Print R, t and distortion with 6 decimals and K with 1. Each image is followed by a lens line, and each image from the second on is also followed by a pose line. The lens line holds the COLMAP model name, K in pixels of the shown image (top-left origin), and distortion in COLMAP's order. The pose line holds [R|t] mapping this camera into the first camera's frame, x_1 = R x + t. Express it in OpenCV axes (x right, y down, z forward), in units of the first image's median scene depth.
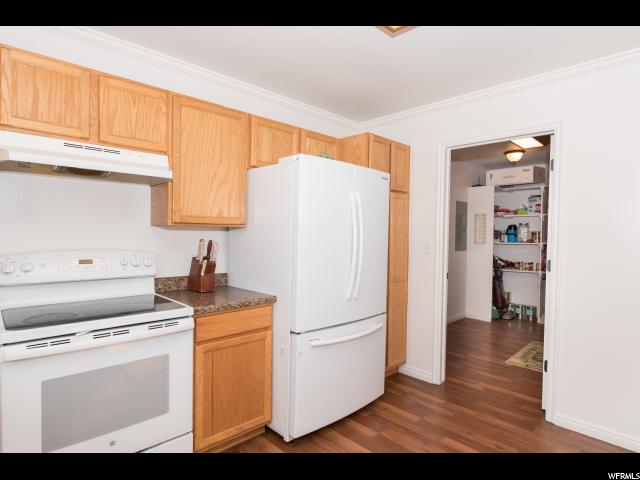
lens RADIAL K [[369.2, 0, 320.0], [0, 369.2, 240.0], [0, 0, 1]] dist [-0.002136, -0.000886]
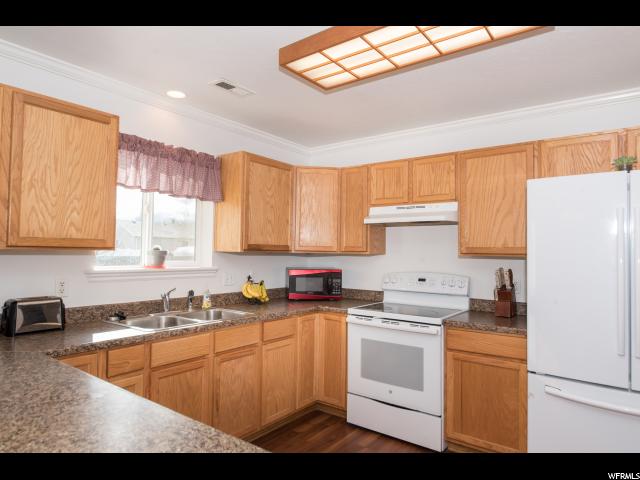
lens RADIAL K [[405.8, 0, 320.0], [0, 405.8, 240.0], [0, 0, 1]] dist [0.003657, 0.000641]
pose [[0.127630, -0.046322, -0.990740, 0.937349], [-0.033269, 0.998147, -0.050954, -0.005995], [0.991264, 0.039465, 0.125852, 0.354830]]
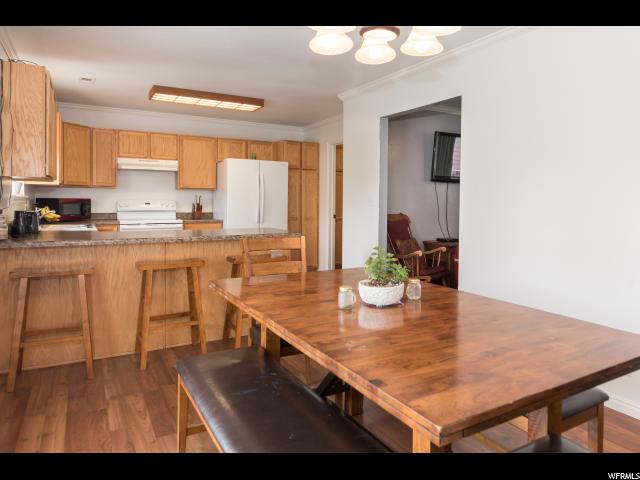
lens RADIAL K [[417.1, 0, 321.7], [0, 417.1, 209.6], [0, 0, 1]] dist [0.001863, 0.000069]
pose [[0.962648, -0.003976, -0.270726, 1.254360], [0.003783, 0.999992, -0.001233, 0.102564], [0.270729, 0.000163, 0.962656, -1.400631]]
